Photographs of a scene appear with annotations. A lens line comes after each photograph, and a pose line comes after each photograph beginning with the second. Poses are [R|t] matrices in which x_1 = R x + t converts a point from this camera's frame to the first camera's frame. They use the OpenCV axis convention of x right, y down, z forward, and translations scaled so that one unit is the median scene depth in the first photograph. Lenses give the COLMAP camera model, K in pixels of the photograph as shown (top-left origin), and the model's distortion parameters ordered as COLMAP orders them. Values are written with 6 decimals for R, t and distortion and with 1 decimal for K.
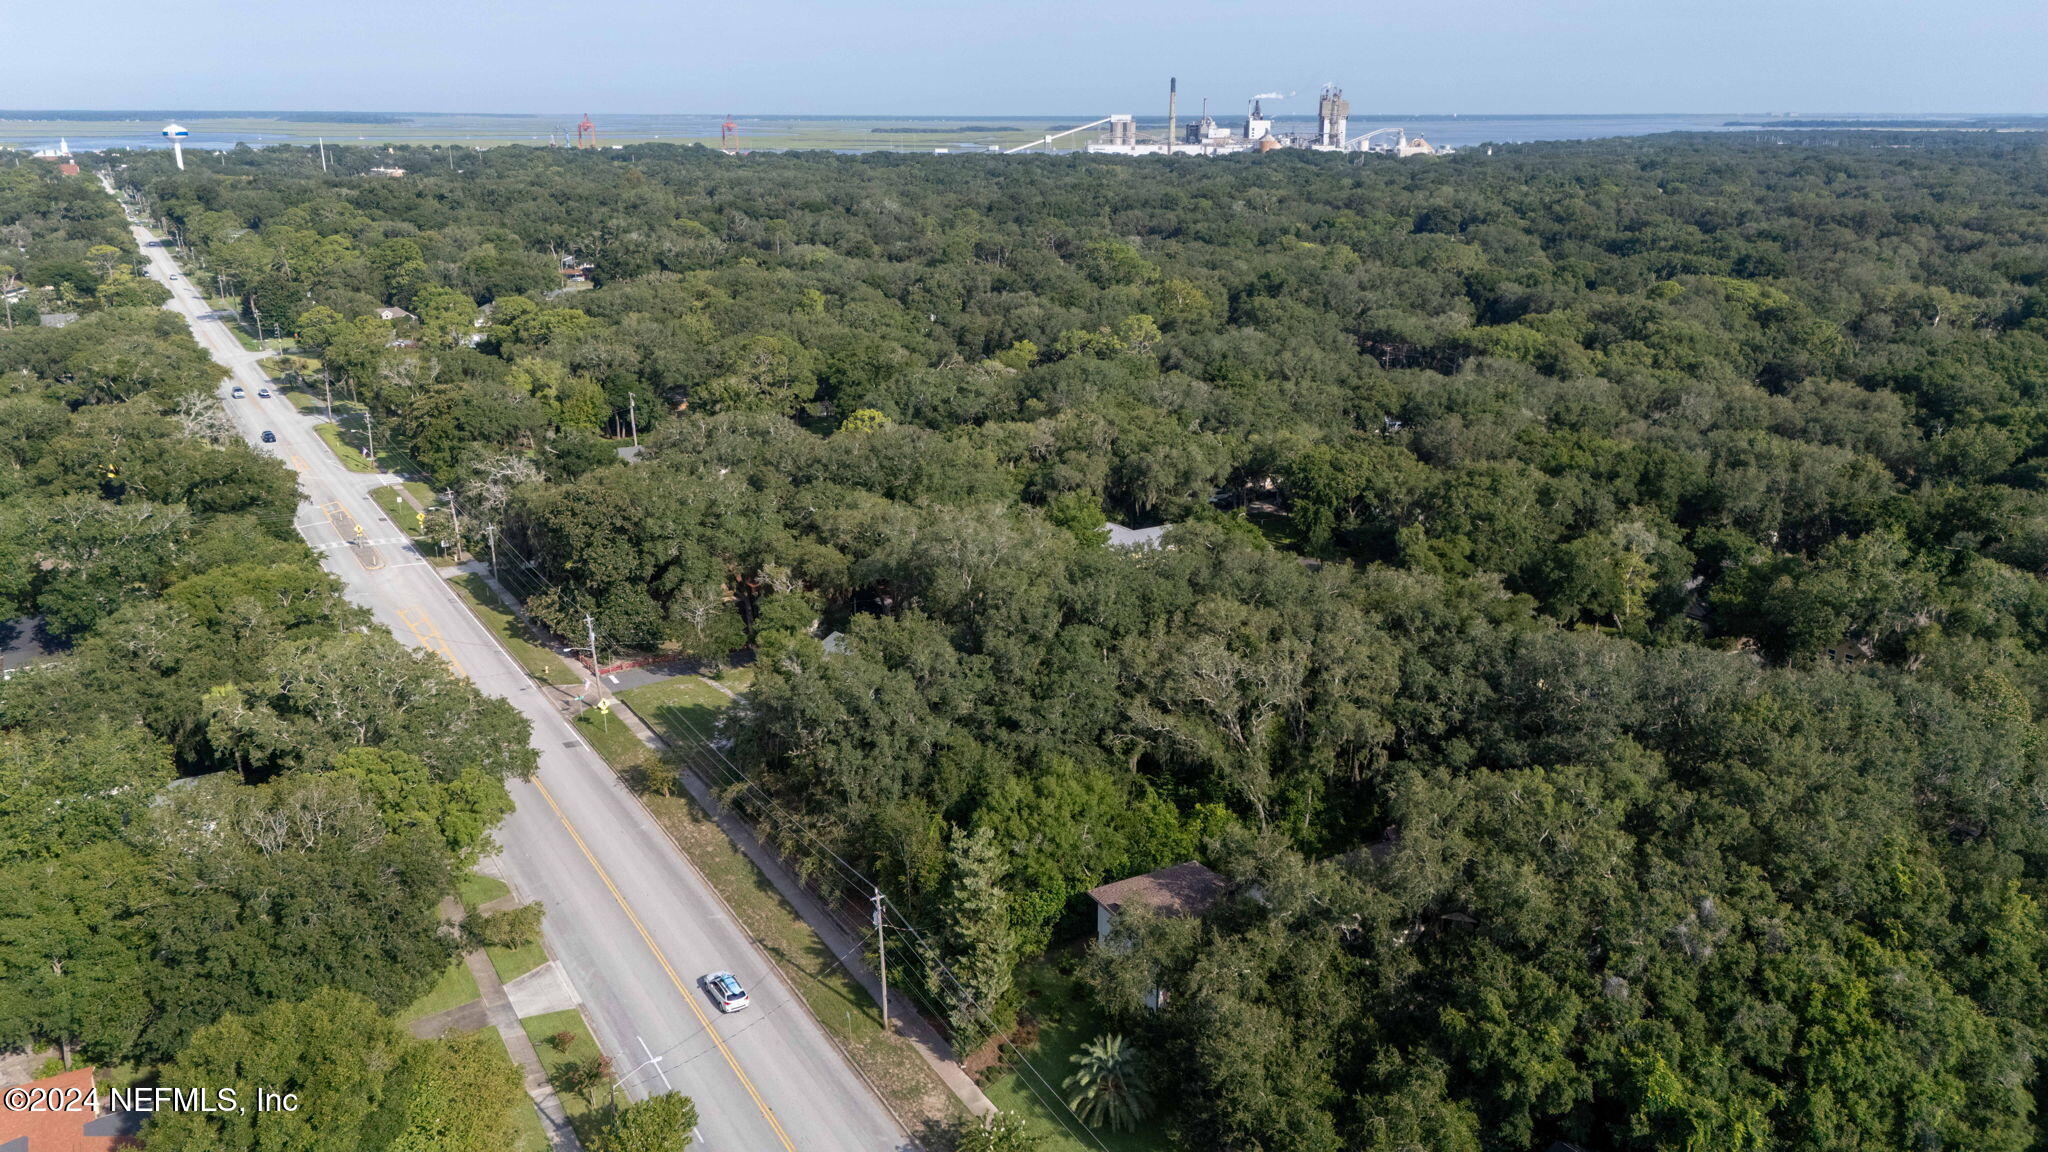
lens RADIAL K [[1501.9, 0, 1018.4], [0, 1501.9, 569.6], [0, 0, 1]] dist [0.068992, -0.074966]
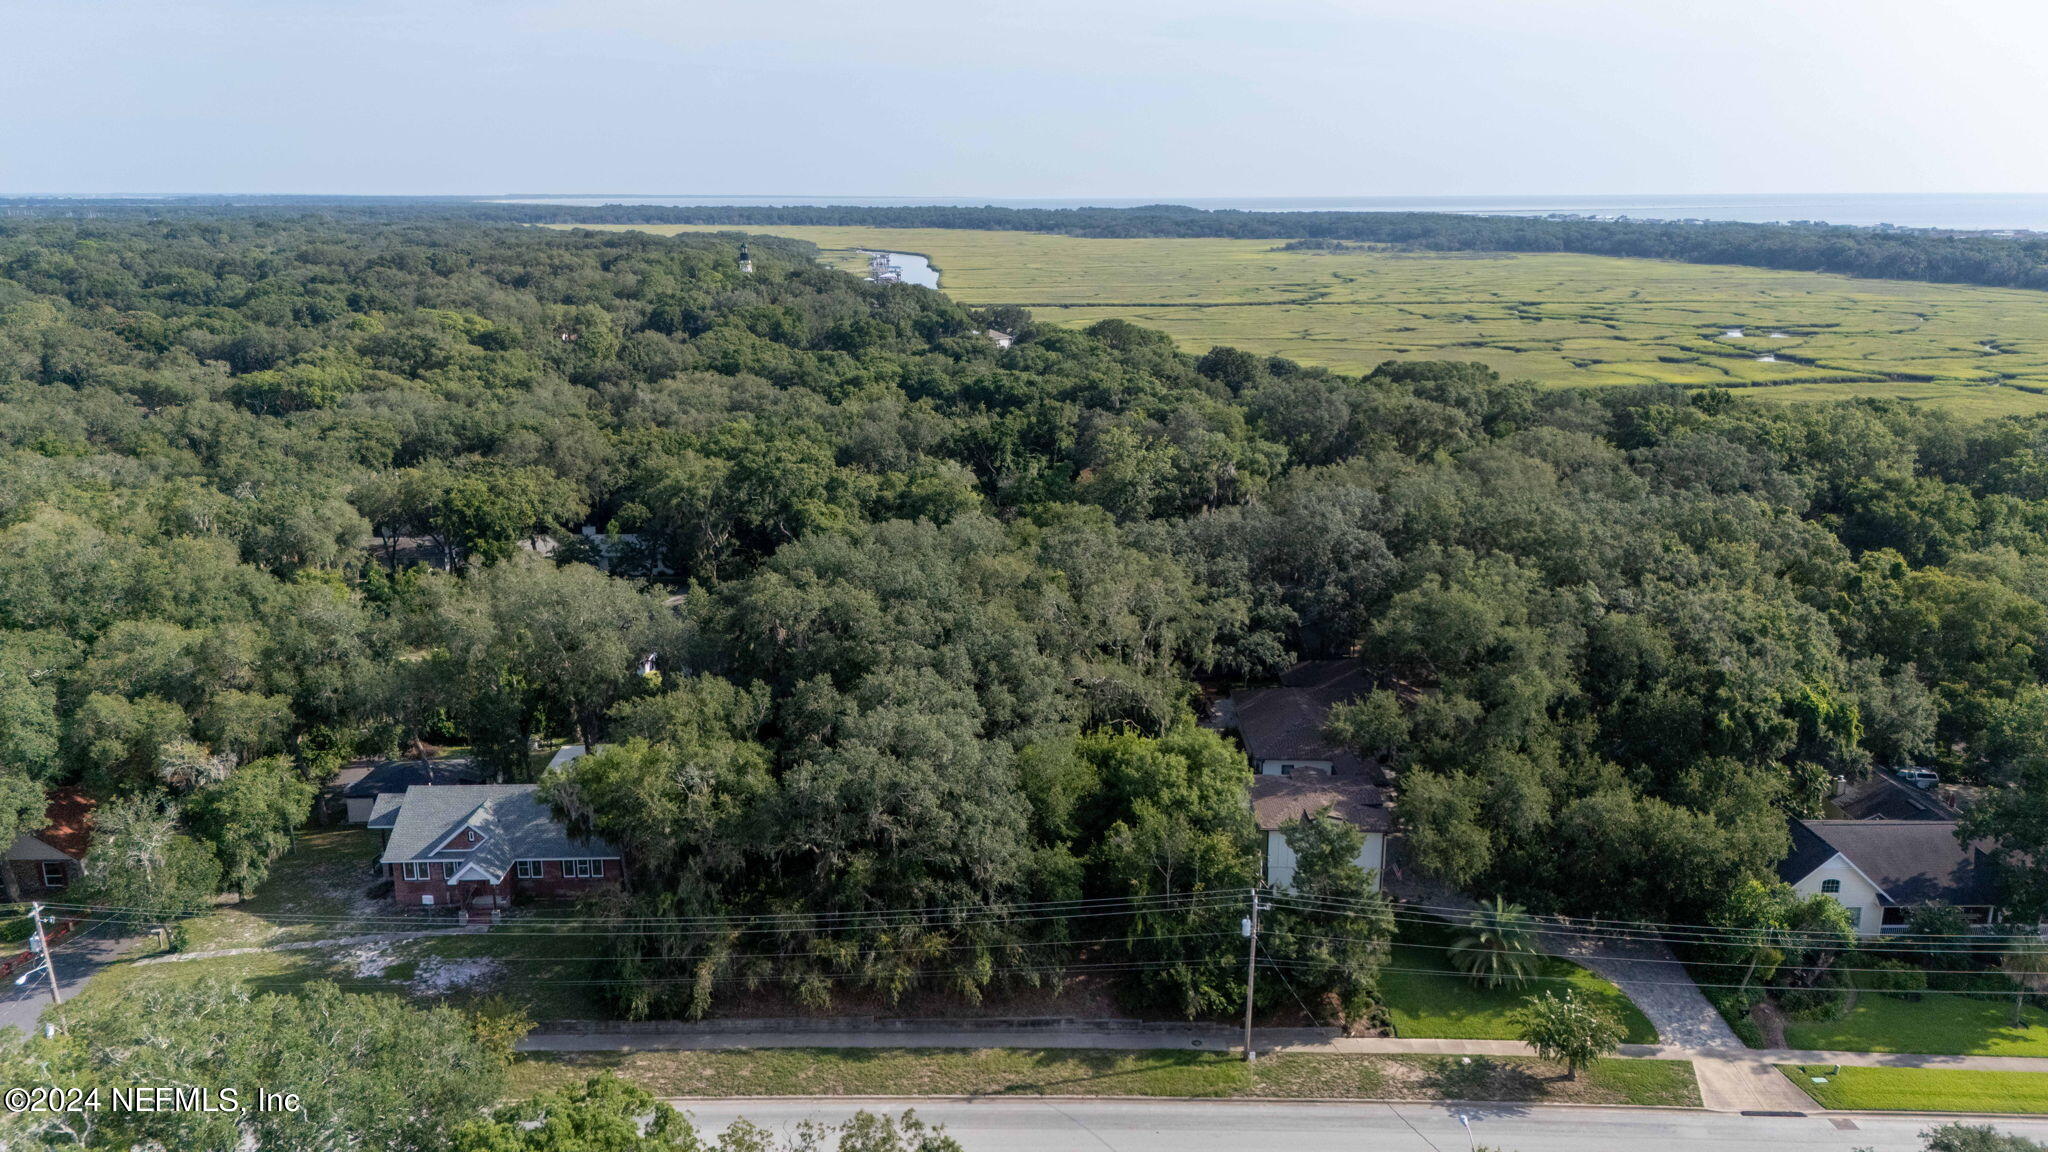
lens RADIAL K [[1501.9, 0, 1026.2], [0, 1501.9, 570.8], [0, 0, 1]] dist [0.068992, -0.074966]
pose [[0.501992, -0.211341, 0.838653, -0.276775], [0.252325, 0.963286, 0.091715, -0.022430], [-0.827246, 0.165573, 0.536889, 0.211105]]
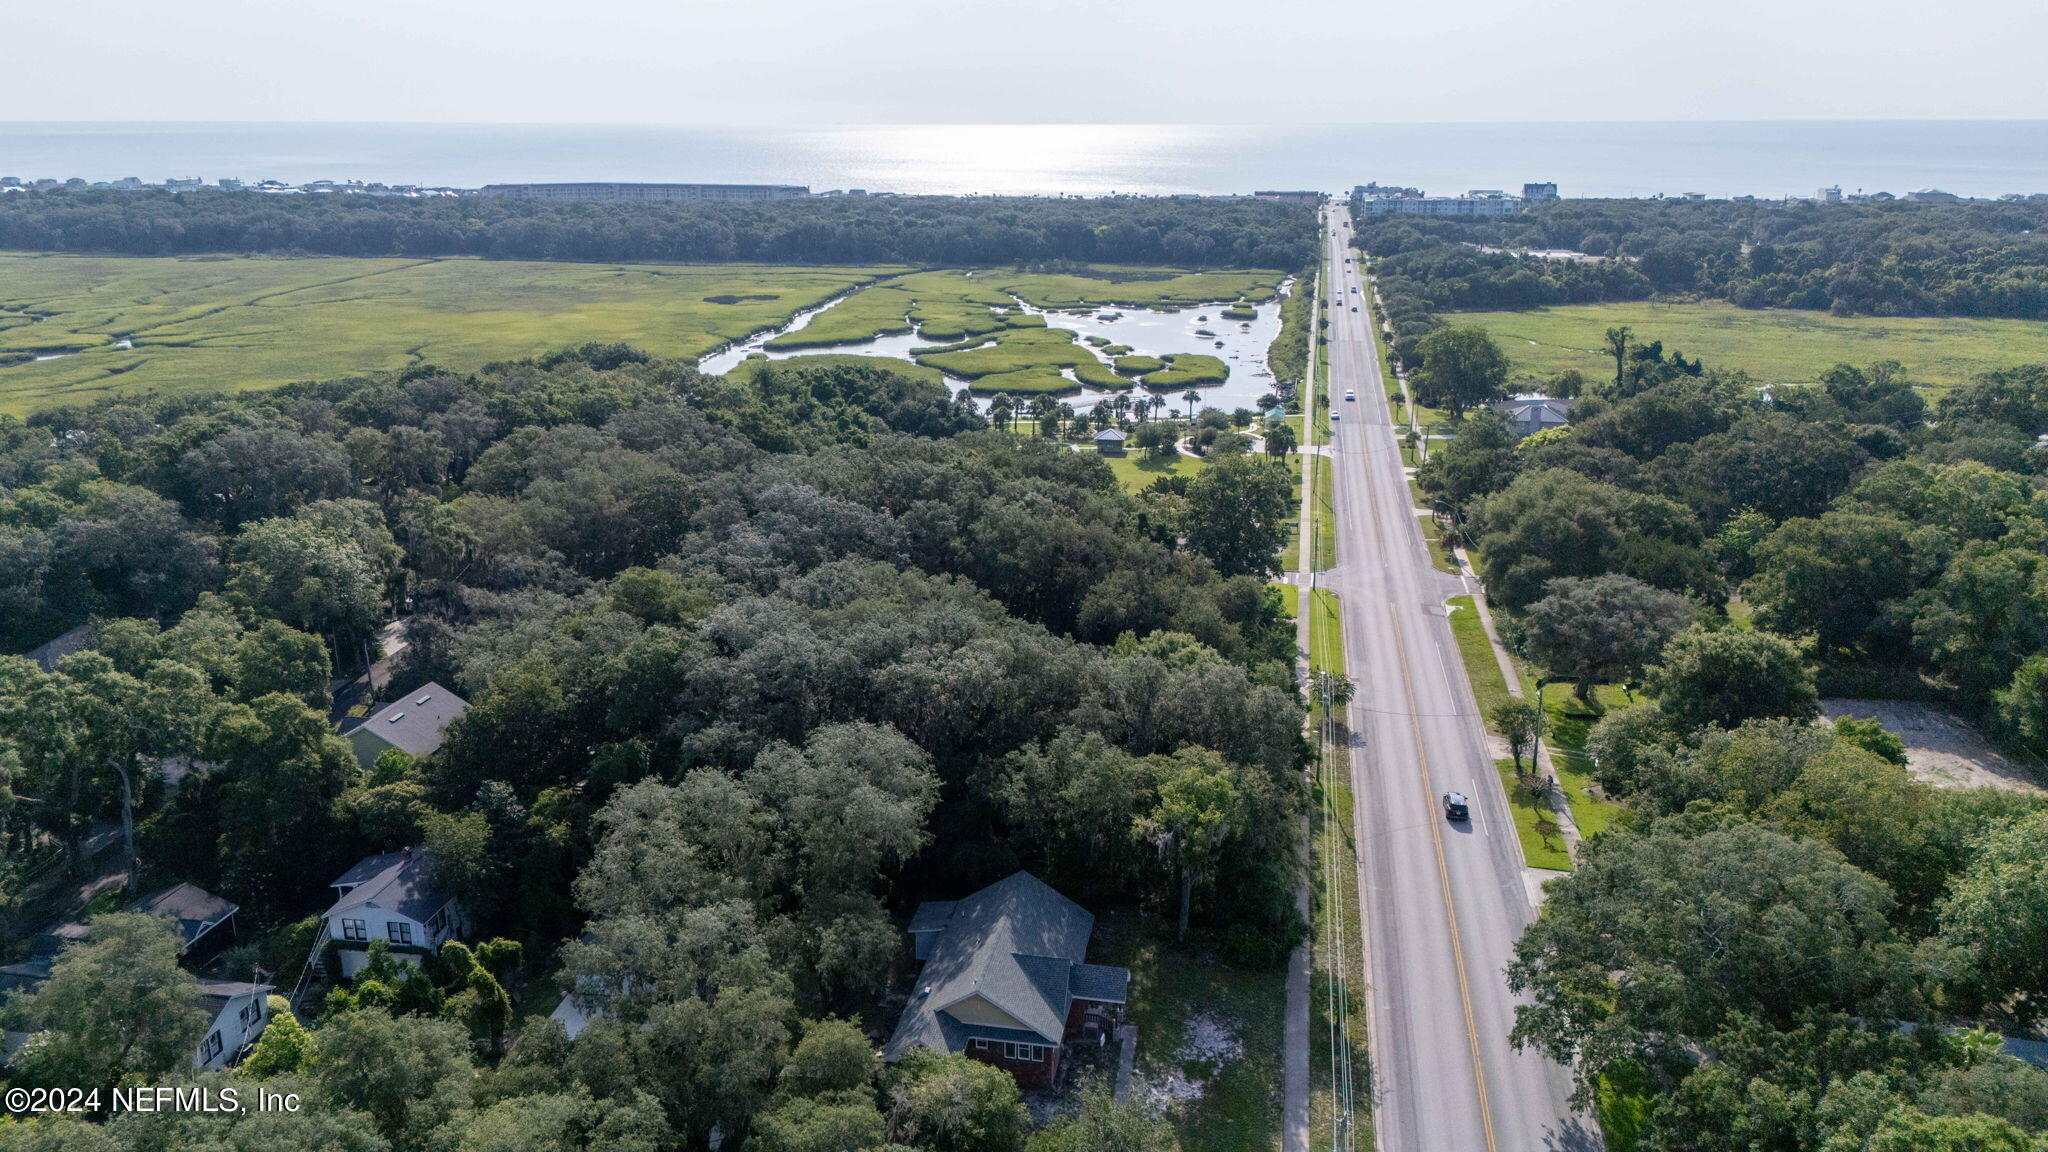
lens RADIAL K [[1501.9, 0, 1021.3], [0, 1501.9, 569.6], [0, 0, 1]] dist [0.068992, -0.074966]
pose [[-0.746907, -0.190478, 0.637062, -0.254826], [0.190380, 0.856719, 0.479361, -0.203212], [-0.637091, 0.479322, -0.603627, 0.669692]]
